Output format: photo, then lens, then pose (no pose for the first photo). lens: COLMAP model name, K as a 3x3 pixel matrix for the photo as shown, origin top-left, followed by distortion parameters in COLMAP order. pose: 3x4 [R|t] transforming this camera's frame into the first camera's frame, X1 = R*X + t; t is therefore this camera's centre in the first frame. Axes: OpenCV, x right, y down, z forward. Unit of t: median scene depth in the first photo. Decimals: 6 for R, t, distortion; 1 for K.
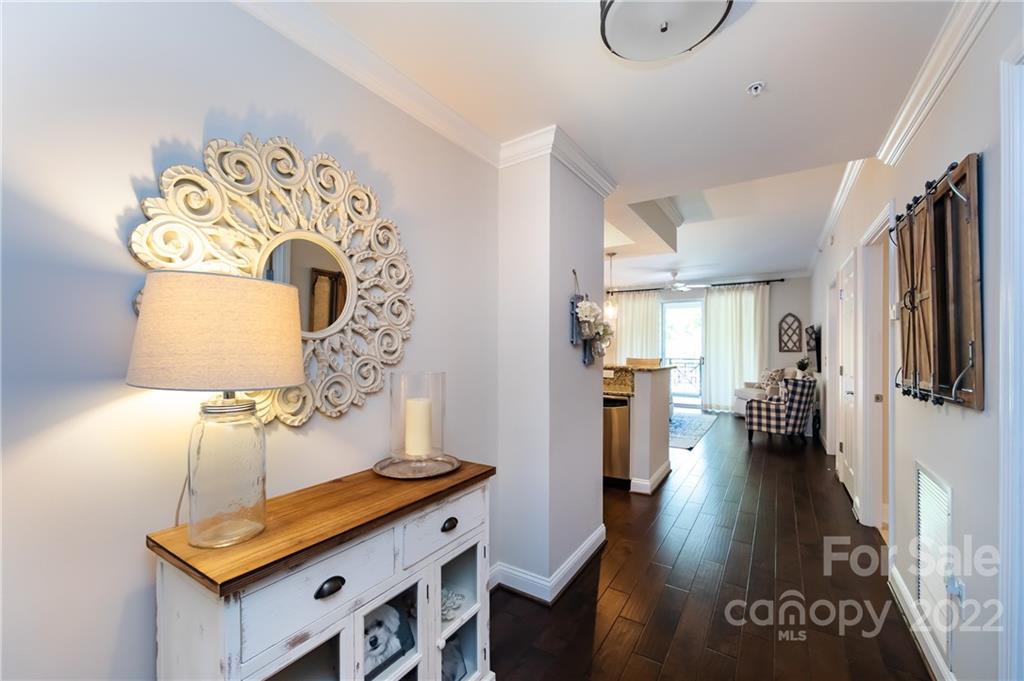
lens RADIAL K [[404.0, 0, 518.8], [0, 404.0, 347.0], [0, 0, 1]] dist [-0.004554, -0.000047]
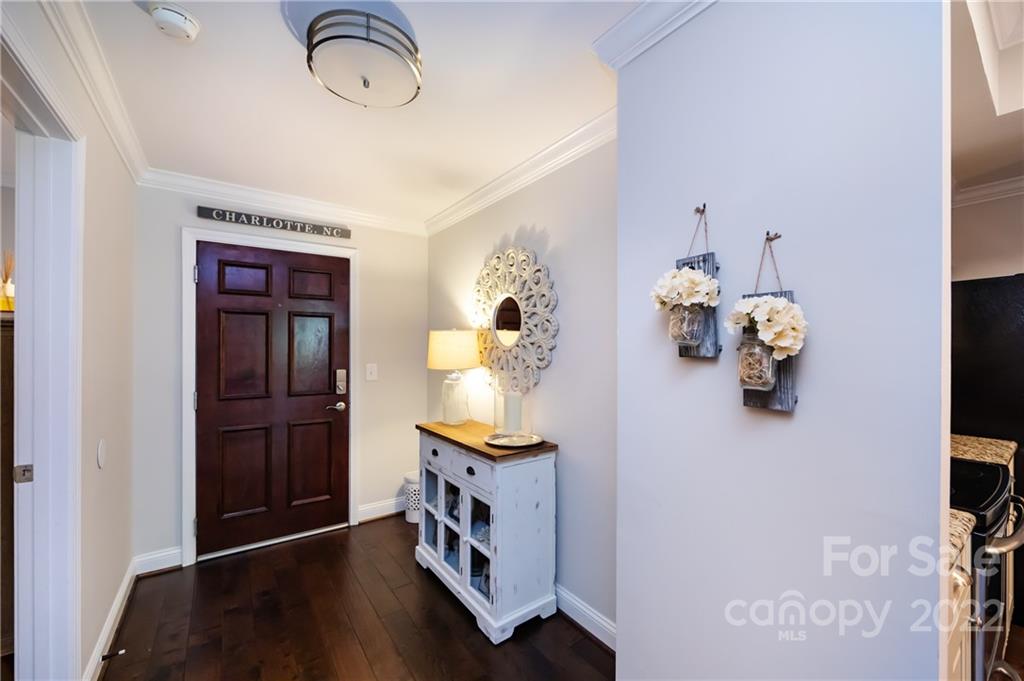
lens RADIAL K [[404.0, 0, 519.8], [0, 404.0, 346.9], [0, 0, 1]] dist [-0.004554, -0.000047]
pose [[-0.363167, -0.000454, -0.931724, 1.036657], [0.002922, 0.999994, -0.001626, -0.028332], [0.931720, -0.003313, -0.363163, 1.501210]]
